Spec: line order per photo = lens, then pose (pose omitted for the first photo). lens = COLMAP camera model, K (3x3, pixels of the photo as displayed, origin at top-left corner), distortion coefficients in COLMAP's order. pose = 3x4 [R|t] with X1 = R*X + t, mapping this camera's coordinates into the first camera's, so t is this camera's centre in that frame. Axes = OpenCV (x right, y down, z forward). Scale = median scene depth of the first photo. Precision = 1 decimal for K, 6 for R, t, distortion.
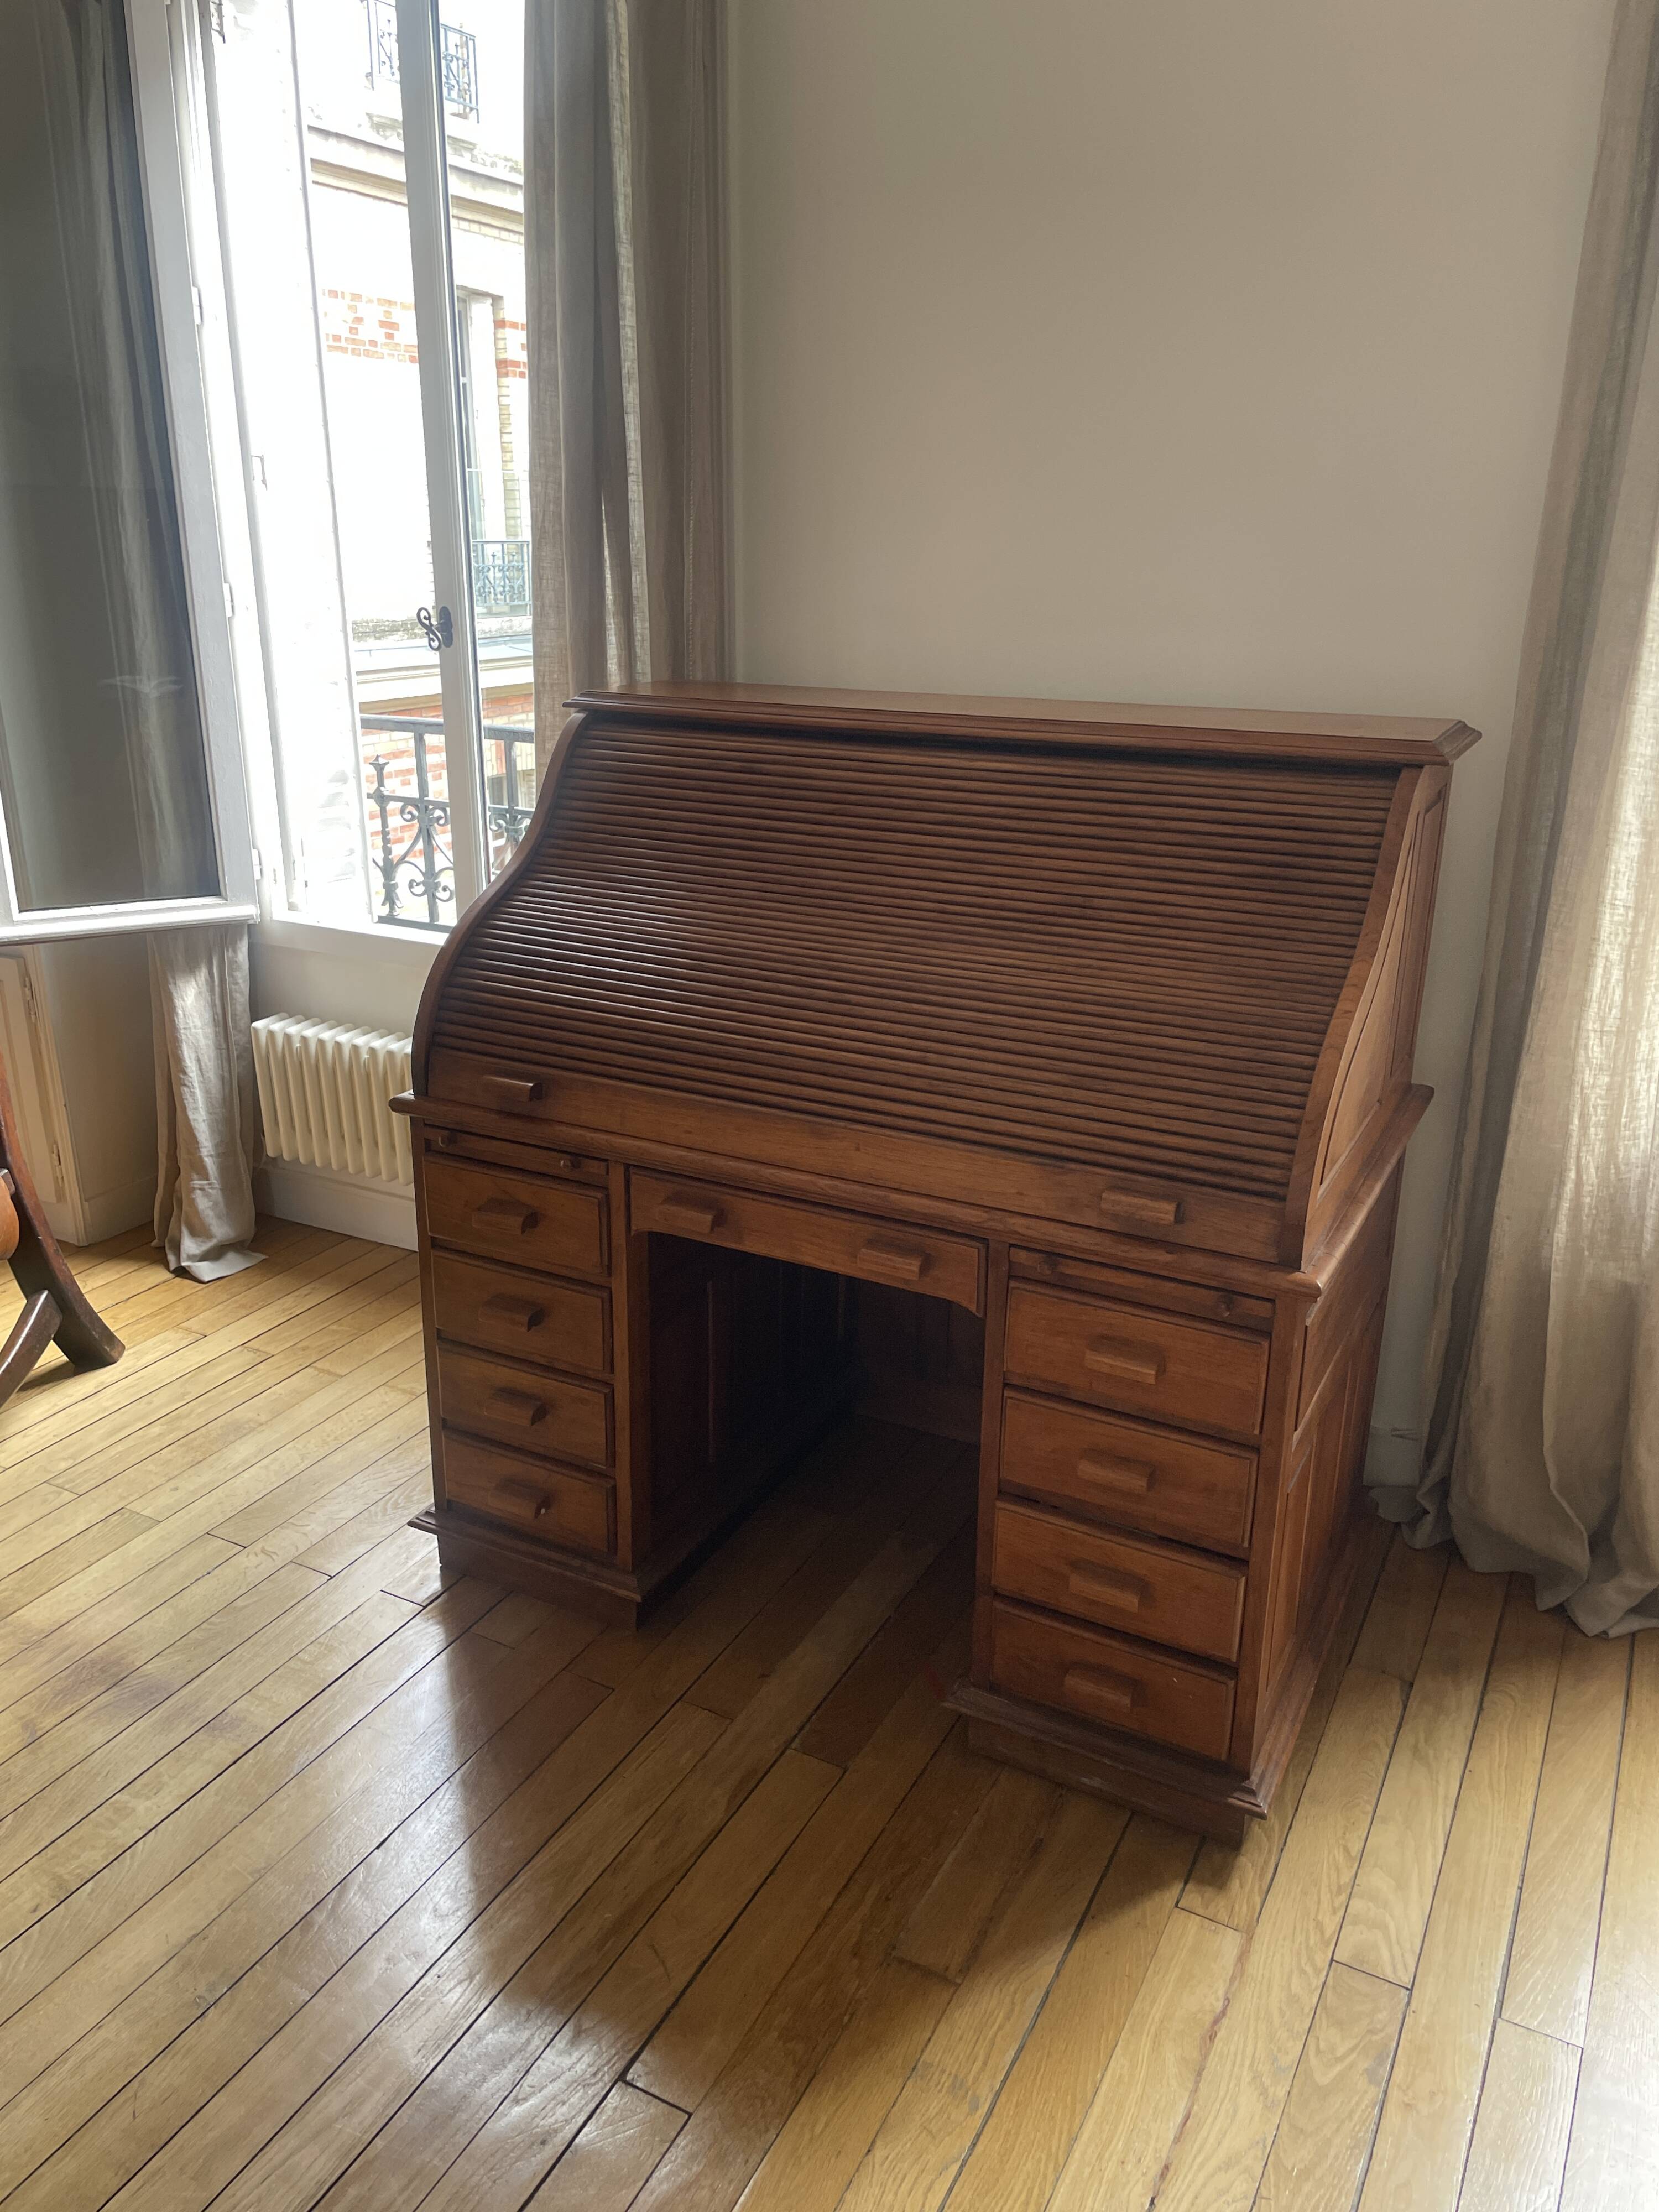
lens RADIAL K [[1674.2, 0, 826.3], [0, 1674.2, 1102.8], [0, 0, 1]] dist [0.084944, -0.109502]
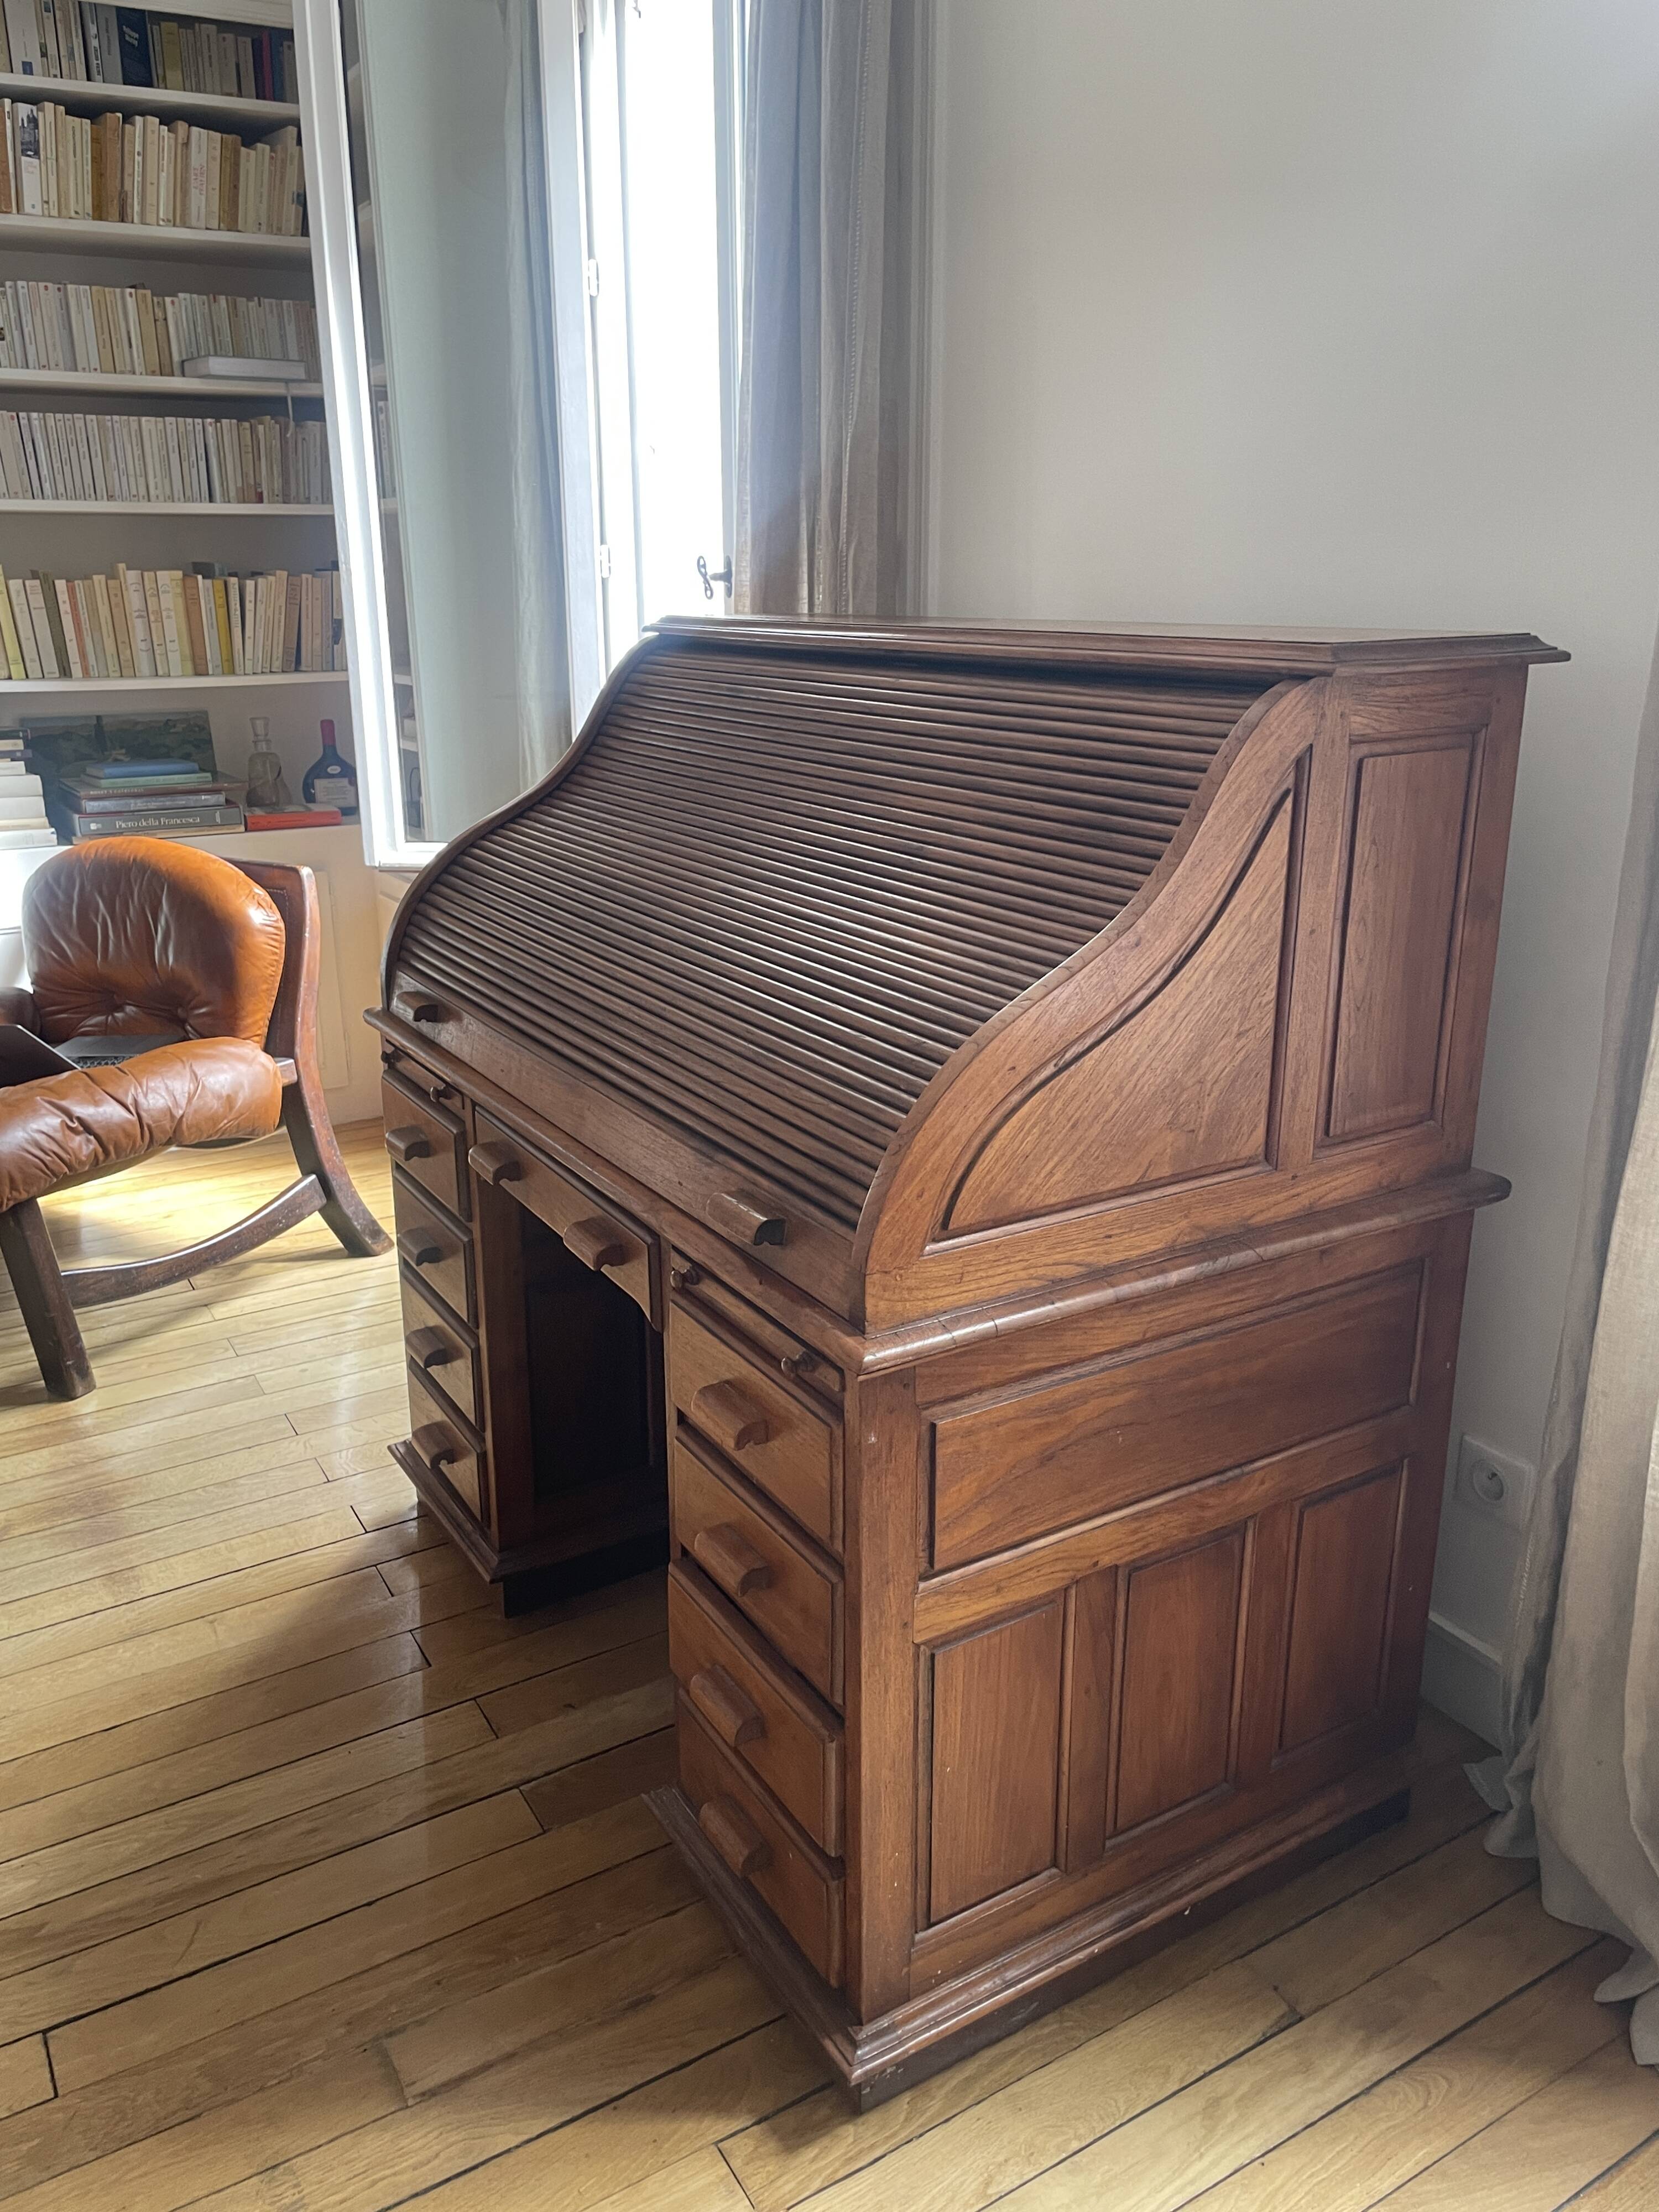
lens RADIAL K [[1674.2, 0, 827.5], [0, 1674.2, 1088.8], [0, 0, 1]] dist [0.084944, -0.109502]
pose [[0.855786, 0.141286, -0.497663, 0.504791], [-0.159470, 0.987184, 0.006033, -0.006187], [0.492138, 0.074200, 0.867349, 0.293837]]
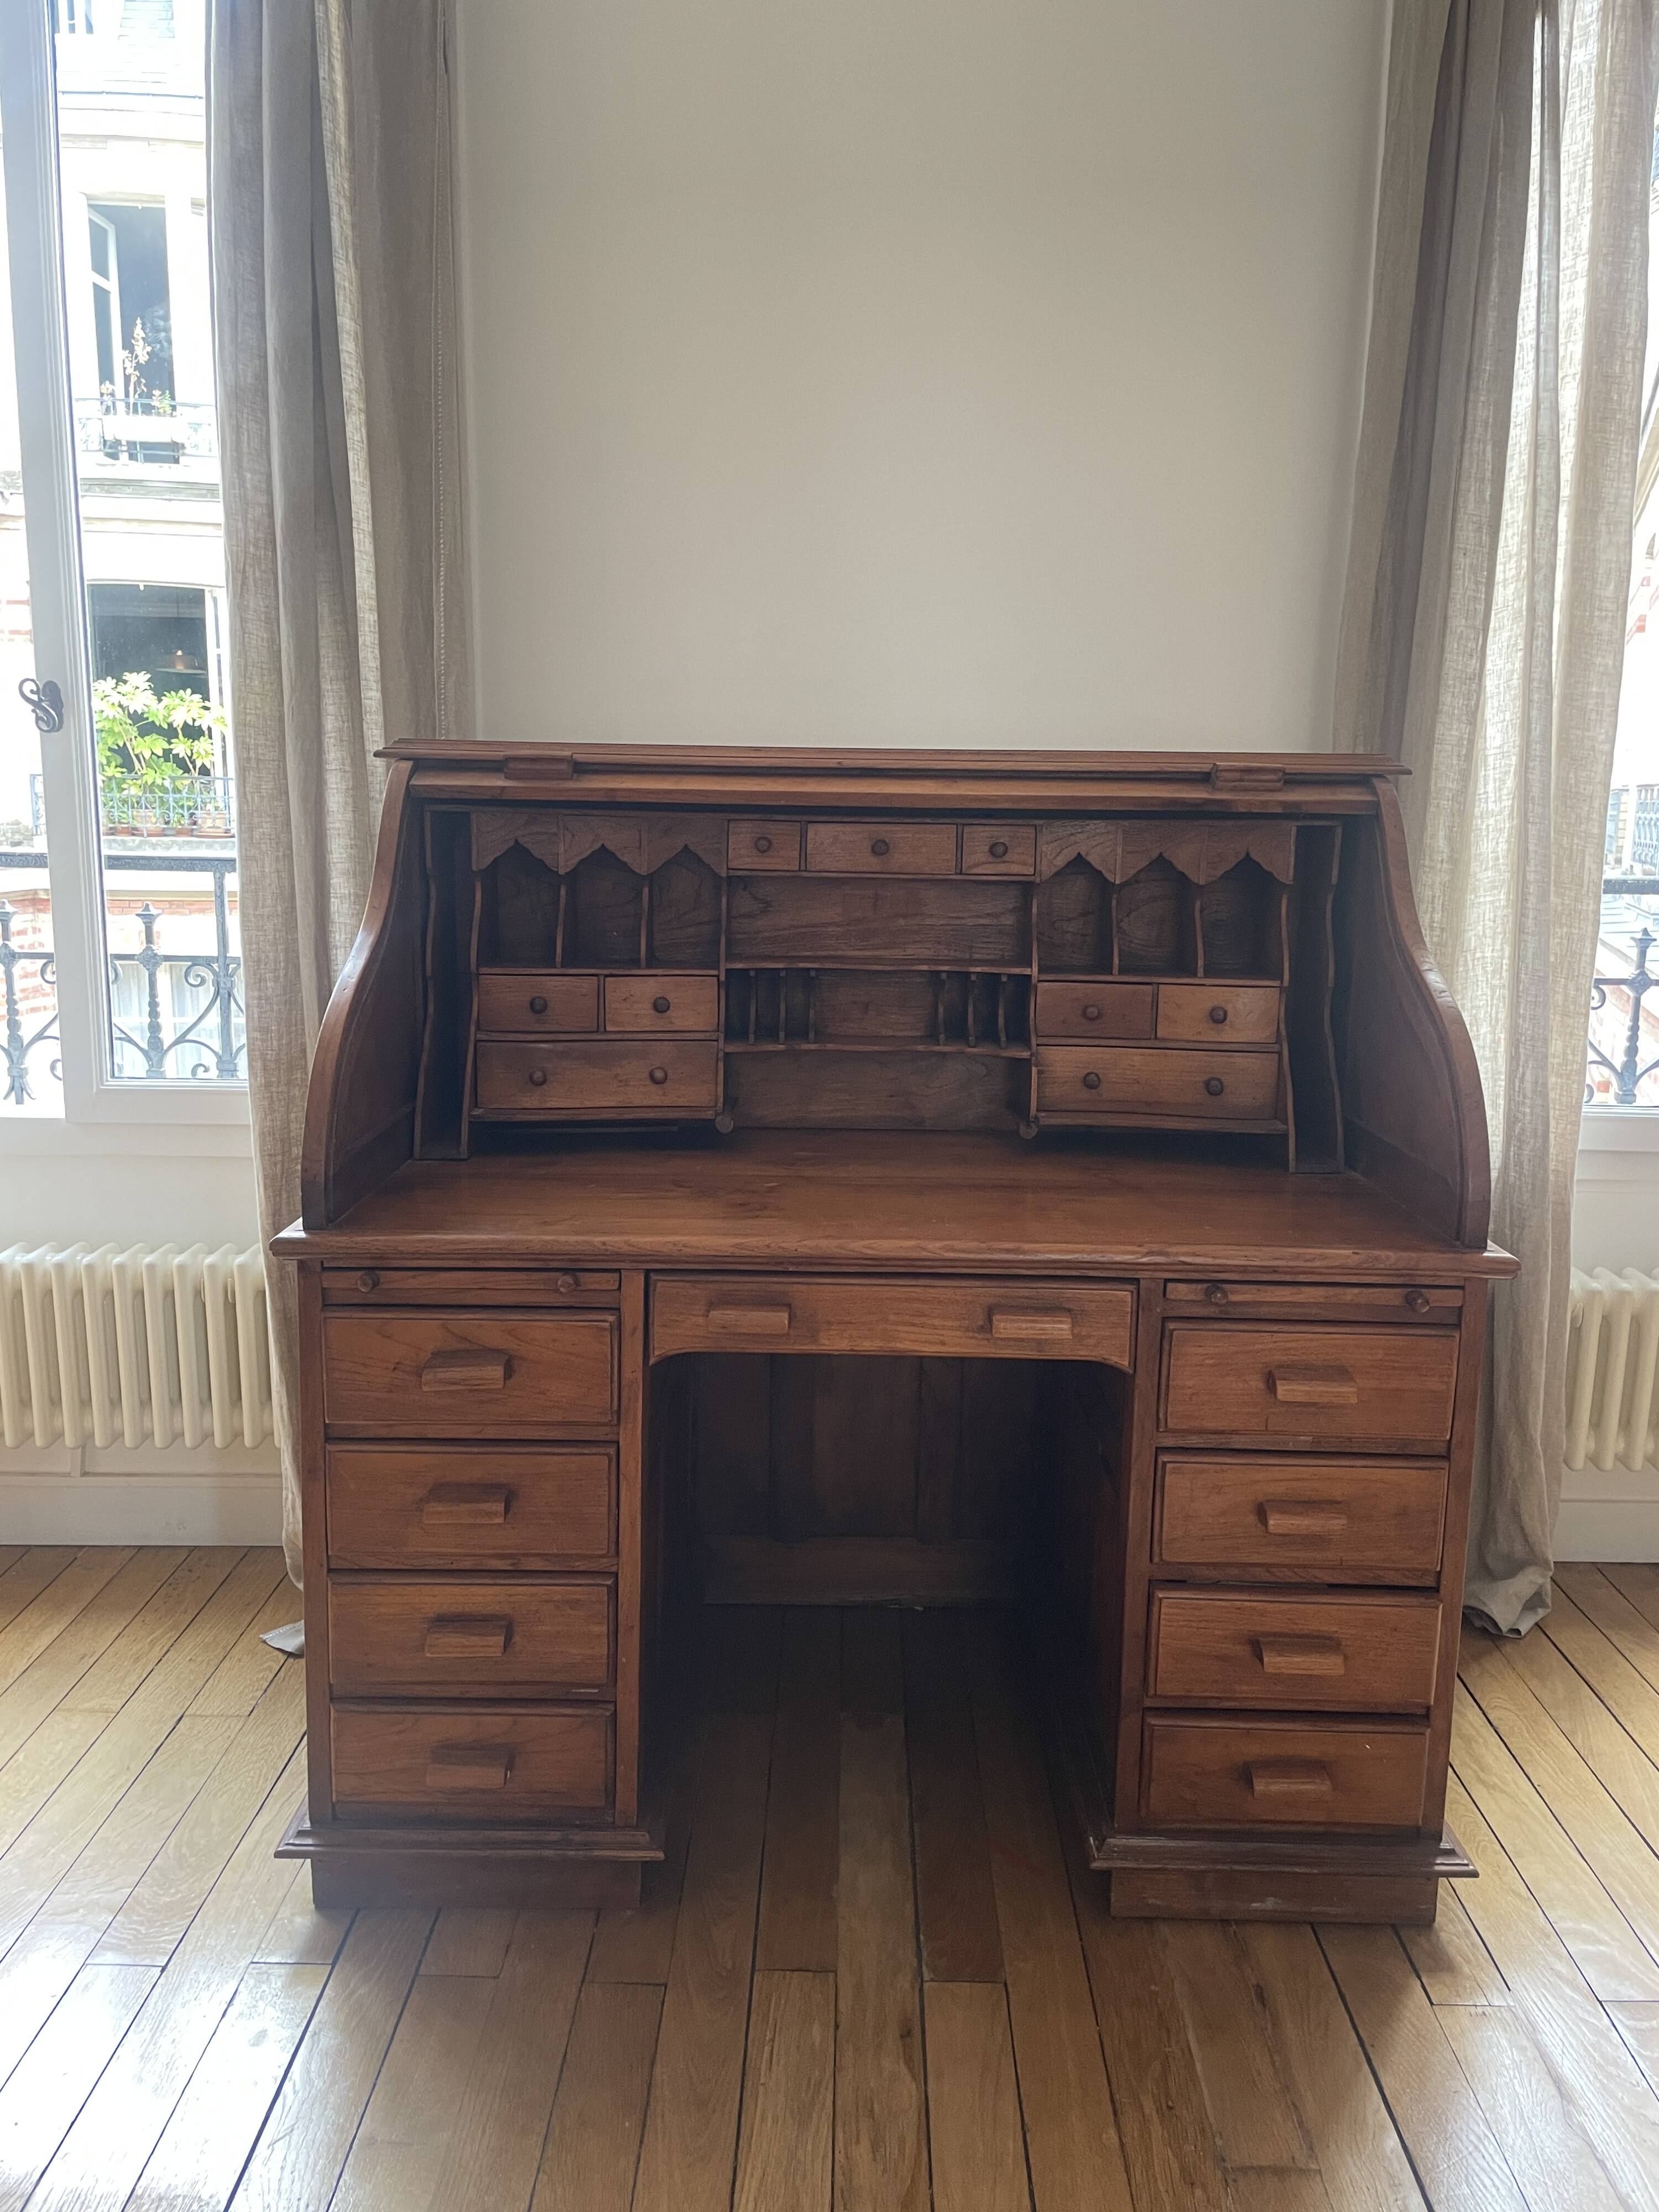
lens RADIAL K [[1674.2, 0, 834.2], [0, 1674.2, 1099.4], [0, 0, 1]] dist [0.084944, -0.109502]
pose [[0.888688, -0.074040, 0.452494, -0.392813], [0.141551, 0.982973, -0.117163, 0.062450], [-0.436115, 0.168172, 0.884037, 0.245462]]
